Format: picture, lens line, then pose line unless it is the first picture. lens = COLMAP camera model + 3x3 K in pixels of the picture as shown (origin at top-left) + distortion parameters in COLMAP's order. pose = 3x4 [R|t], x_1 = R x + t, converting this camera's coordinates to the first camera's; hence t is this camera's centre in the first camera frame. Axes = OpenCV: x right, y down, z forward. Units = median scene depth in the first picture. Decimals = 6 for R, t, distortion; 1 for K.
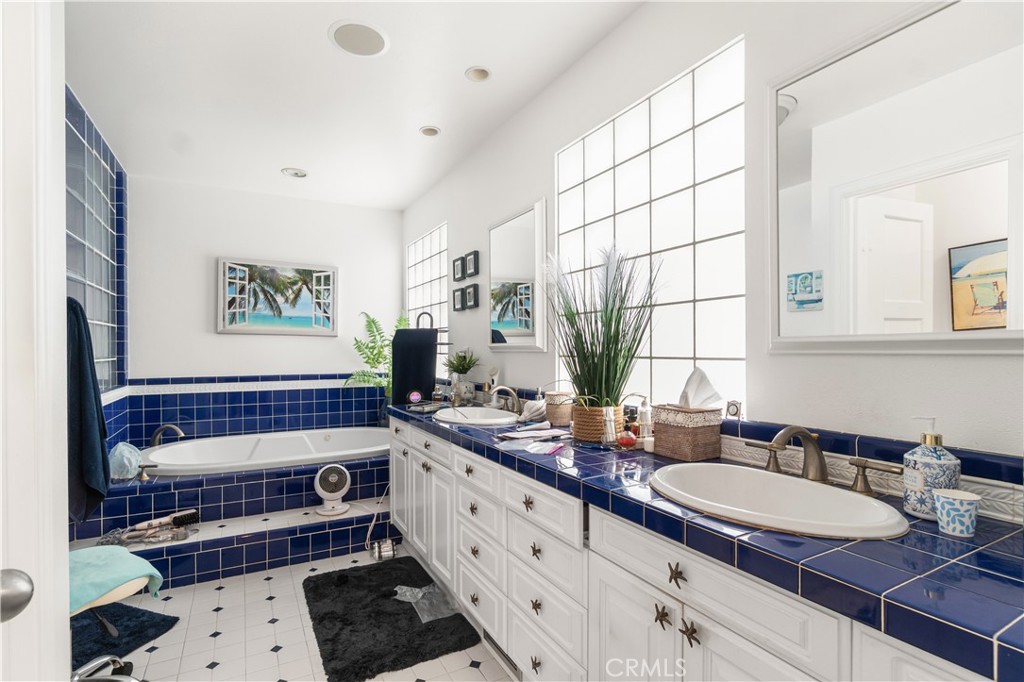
lens RADIAL K [[473.2, 0, 504.9], [0, 473.2, 347.6], [0, 0, 1]] dist [-0.001124, -0.000063]
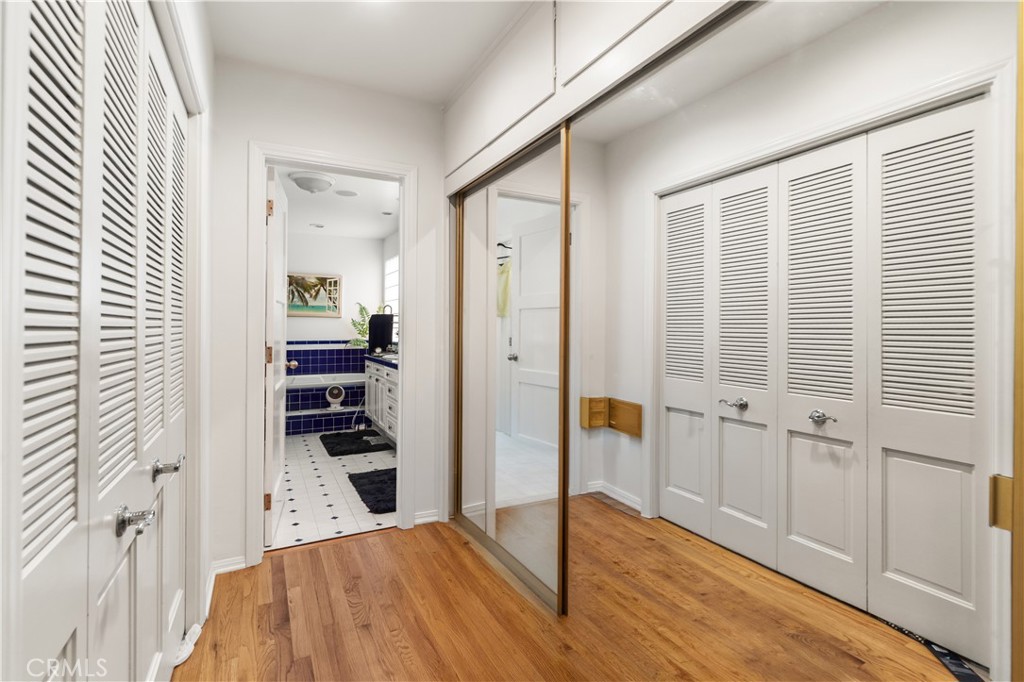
lens RADIAL K [[446.4, 0, 506.6], [0, 446.4, 318.8], [0, 0, 1]] dist [0.003675, 0.000137]
pose [[0.999969, 0.005062, -0.006032, 0.251818], [-0.005146, 0.999888, -0.014018, -0.000729], [0.005960, 0.014049, 0.999884, -0.601635]]
